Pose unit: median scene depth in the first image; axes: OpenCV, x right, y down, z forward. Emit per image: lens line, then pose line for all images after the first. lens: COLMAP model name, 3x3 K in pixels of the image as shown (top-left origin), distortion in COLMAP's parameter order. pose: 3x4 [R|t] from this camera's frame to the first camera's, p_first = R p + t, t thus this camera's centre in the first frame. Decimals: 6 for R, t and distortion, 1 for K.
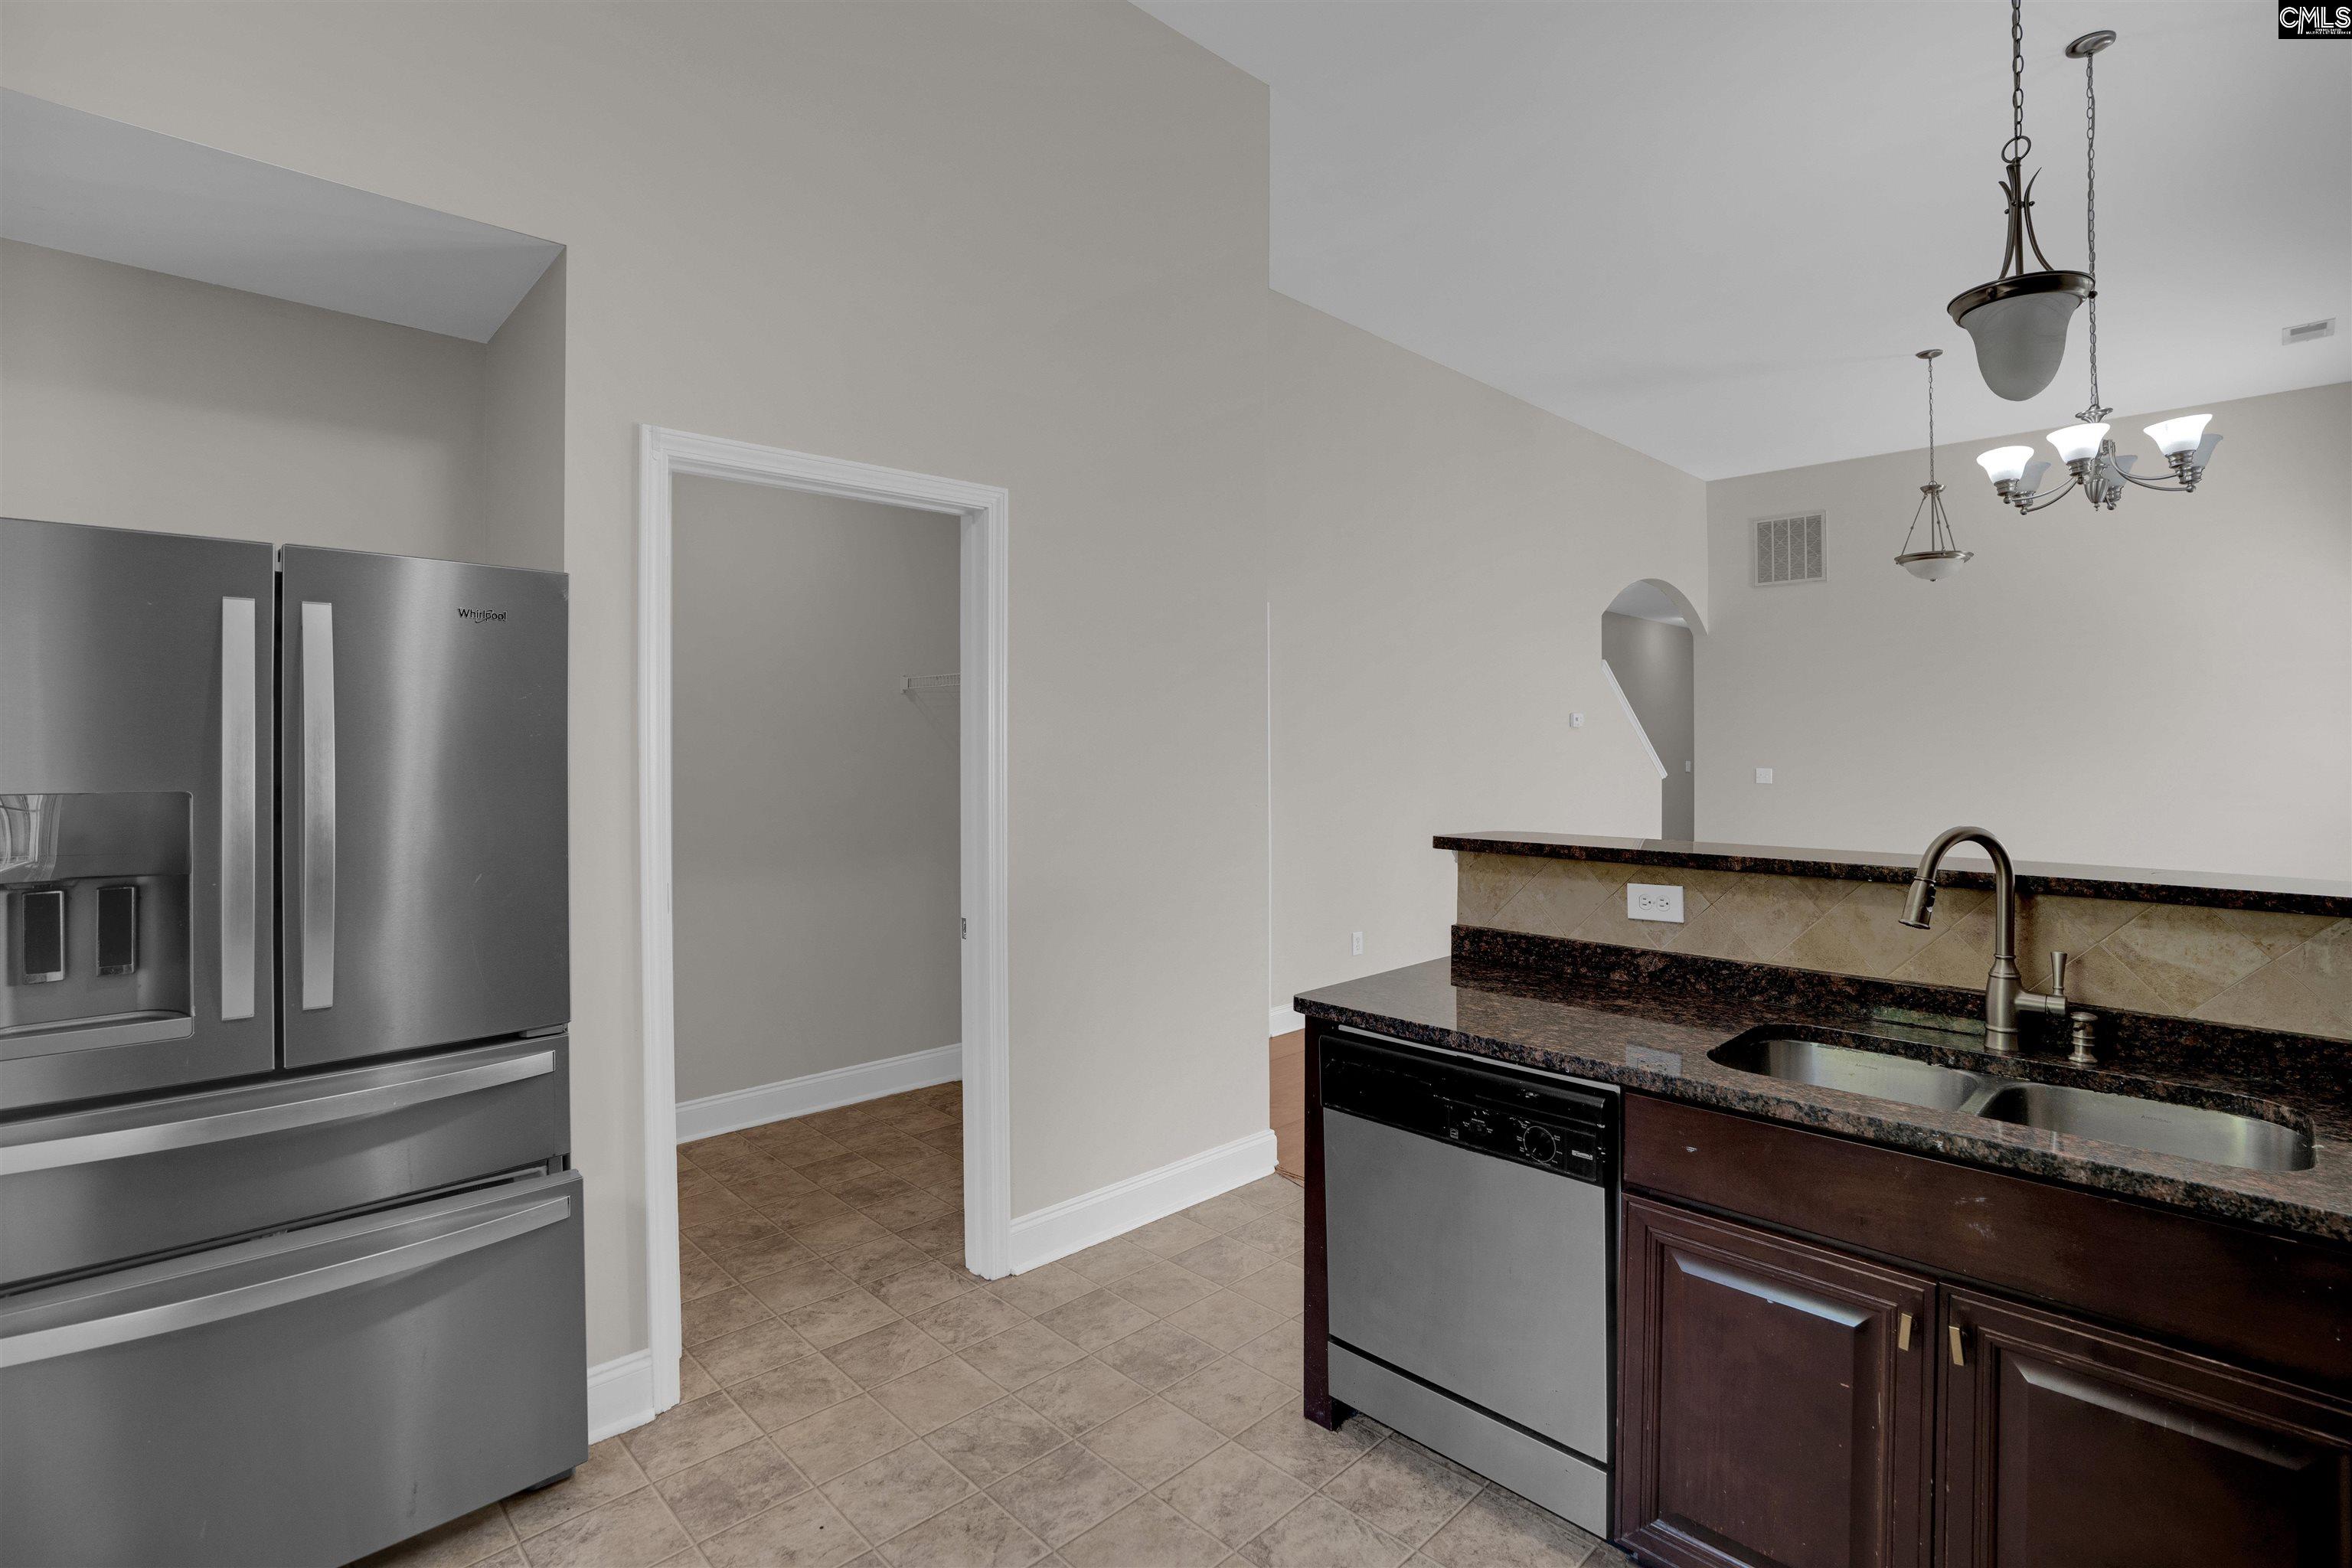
lens RADIAL K [[1105.0, 0, 1201.7], [0, 1105.0, 698.1], [0, 0, 1]] dist [-0.046997, 0.010243]
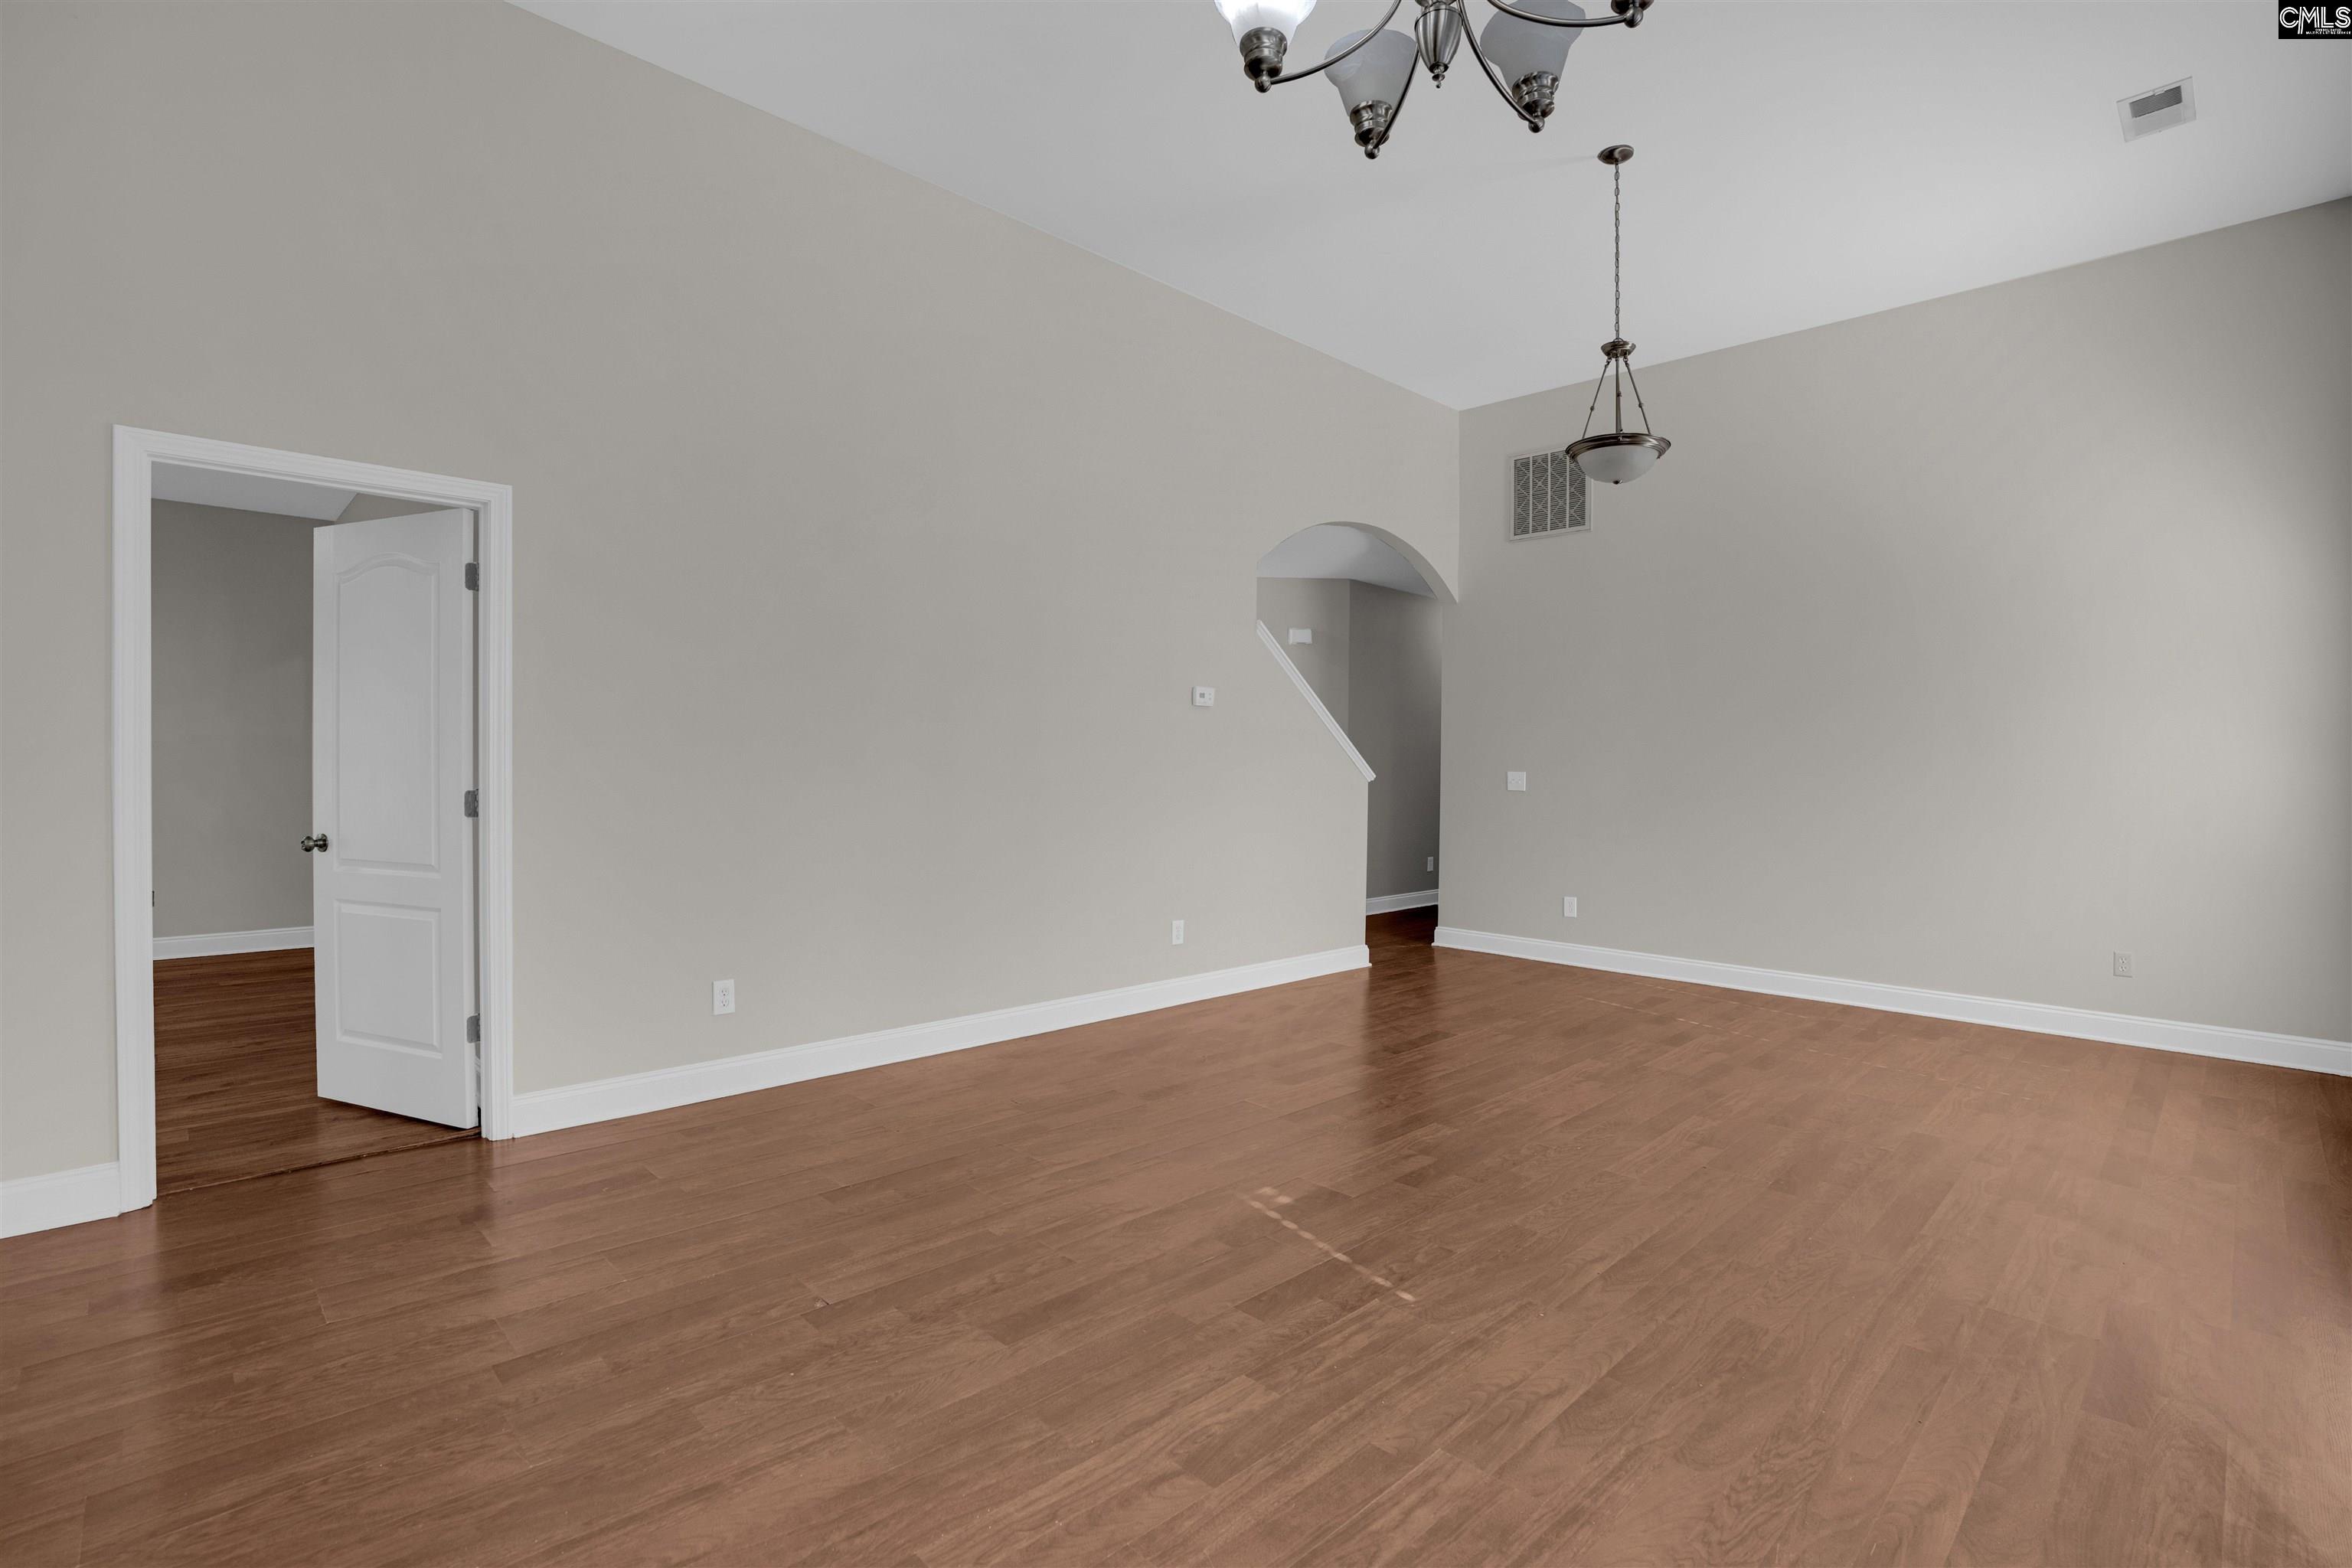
lens RADIAL K [[1105.0, 0, 1206.8], [0, 1105.0, 747.9], [0, 0, 1]] dist [-0.046997, 0.010243]
pose [[0.999940, 0.007557, 0.007874, 0.290501], [-0.007680, 0.999848, 0.015661, 0.036961], [-0.007755, -0.015720, 0.999846, 0.214245]]
